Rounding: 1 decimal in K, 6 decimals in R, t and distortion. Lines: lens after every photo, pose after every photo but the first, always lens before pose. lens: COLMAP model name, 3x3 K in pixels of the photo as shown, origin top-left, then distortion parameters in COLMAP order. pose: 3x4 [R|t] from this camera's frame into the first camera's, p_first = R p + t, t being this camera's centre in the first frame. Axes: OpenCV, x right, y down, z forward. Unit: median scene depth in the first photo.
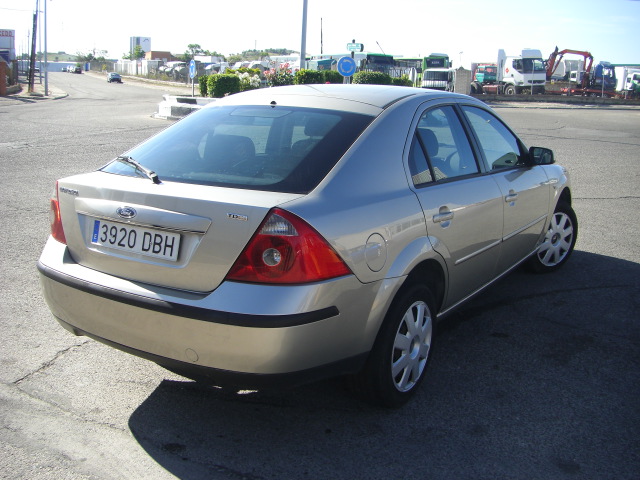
lens RADIAL K [[724.7, 0, 322.4], [0, 724.7, 241.0], [0, 0, 1]] dist [-0.194473, 0.158038]
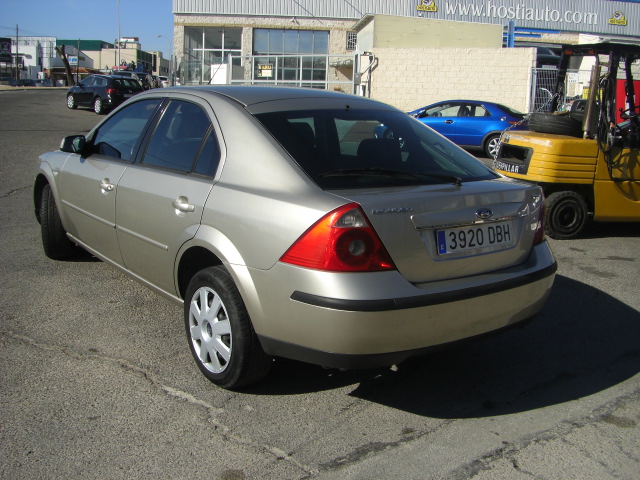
lens RADIAL K [[724.7, 0, 322.4], [0, 724.7, 241.0], [0, 0, 1]] dist [-0.194473, 0.158038]
pose [[0.339934, -0.210310, 0.916632, -0.101621], [0.175096, 0.971786, 0.158029, -0.015937], [-0.924006, 0.106779, 0.367167, 0.060738]]
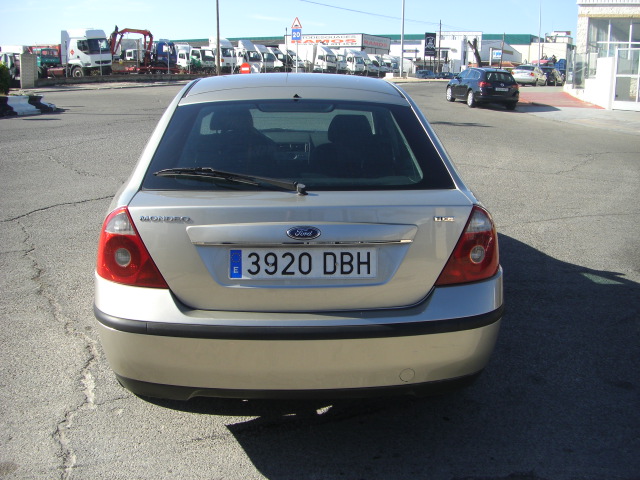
lens RADIAL K [[724.7, 0, 322.4], [0, 724.7, 241.0], [0, 0, 1]] dist [-0.194473, 0.158038]
pose [[0.806874, -0.153200, 0.570512, -0.054361], [0.137090, 0.987981, 0.071418, -0.006462], [-0.574596, 0.020586, 0.818178, 0.021550]]
